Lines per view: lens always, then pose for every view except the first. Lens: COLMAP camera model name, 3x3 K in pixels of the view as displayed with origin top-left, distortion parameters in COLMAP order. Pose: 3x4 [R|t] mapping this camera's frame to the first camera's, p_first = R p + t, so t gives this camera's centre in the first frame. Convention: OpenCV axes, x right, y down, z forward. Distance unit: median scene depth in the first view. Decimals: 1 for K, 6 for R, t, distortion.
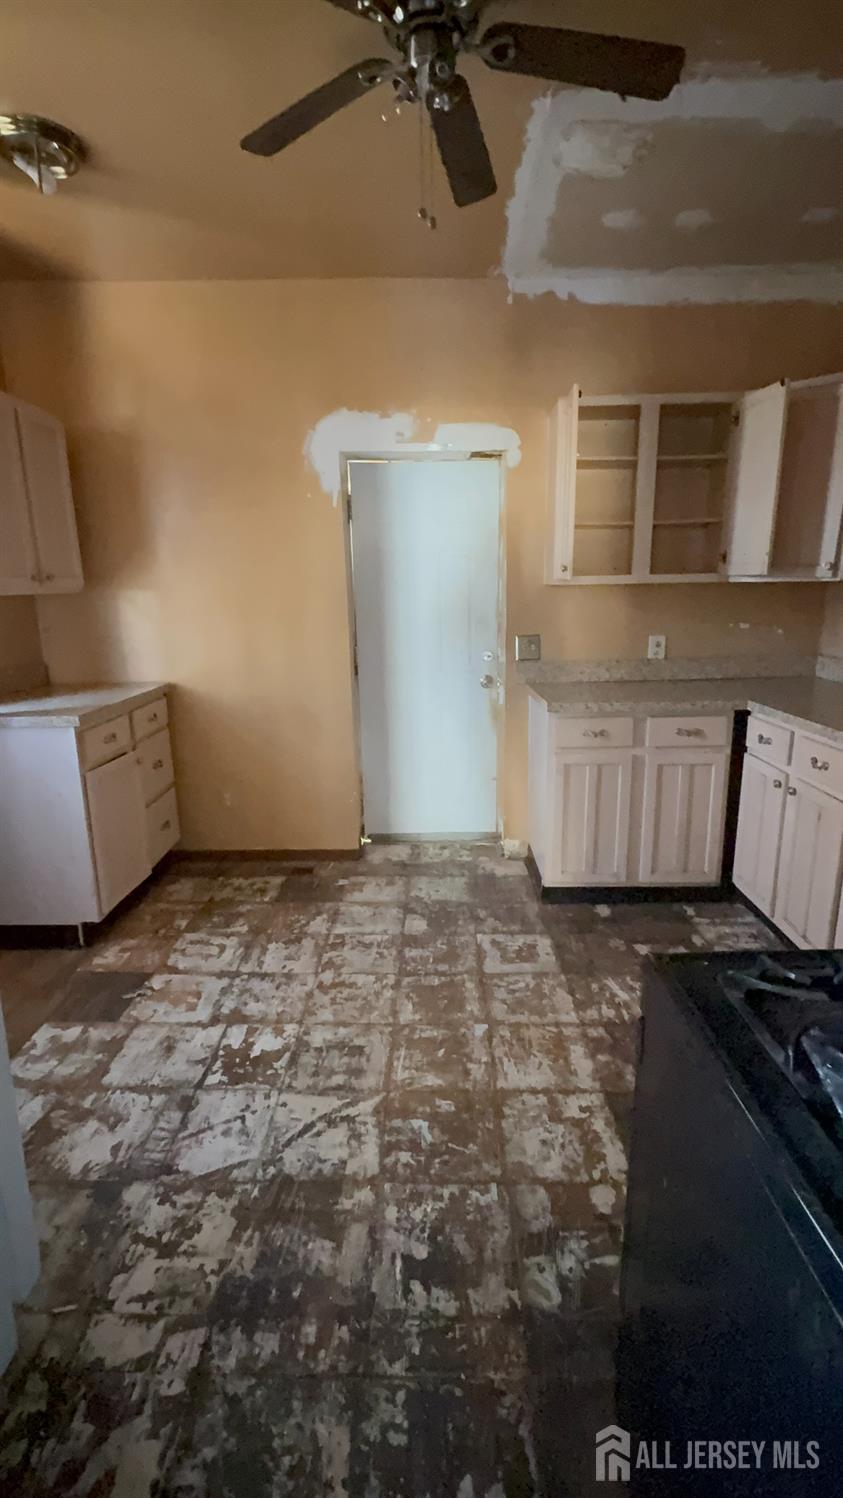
lens RADIAL K [[684.1, 0, 423.4], [0, 684.1, 747.9], [0, 0, 1]] dist [0.000210, -0.000008]
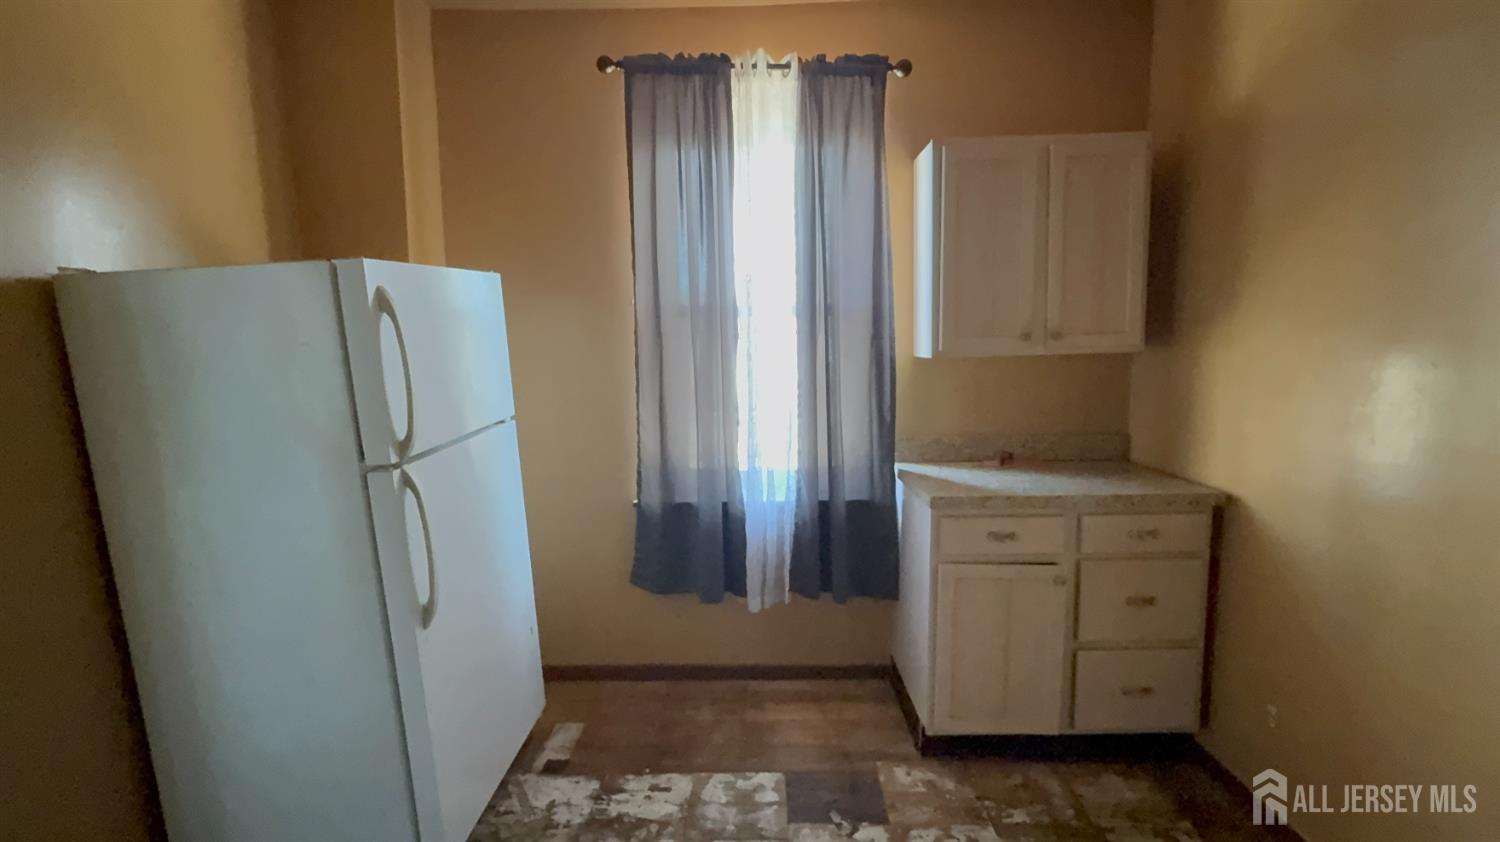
lens RADIAL K [[685.0, 0, 750.4], [0, 685.0, 424.9], [0, 0, 1]] dist [0.000210, -0.000008]
pose [[-0.013819, 0.139265, -0.990159, 0.346978], [-0.206881, 0.968428, 0.139096, -0.208356], [0.978269, 0.206767, 0.015429, 0.748198]]
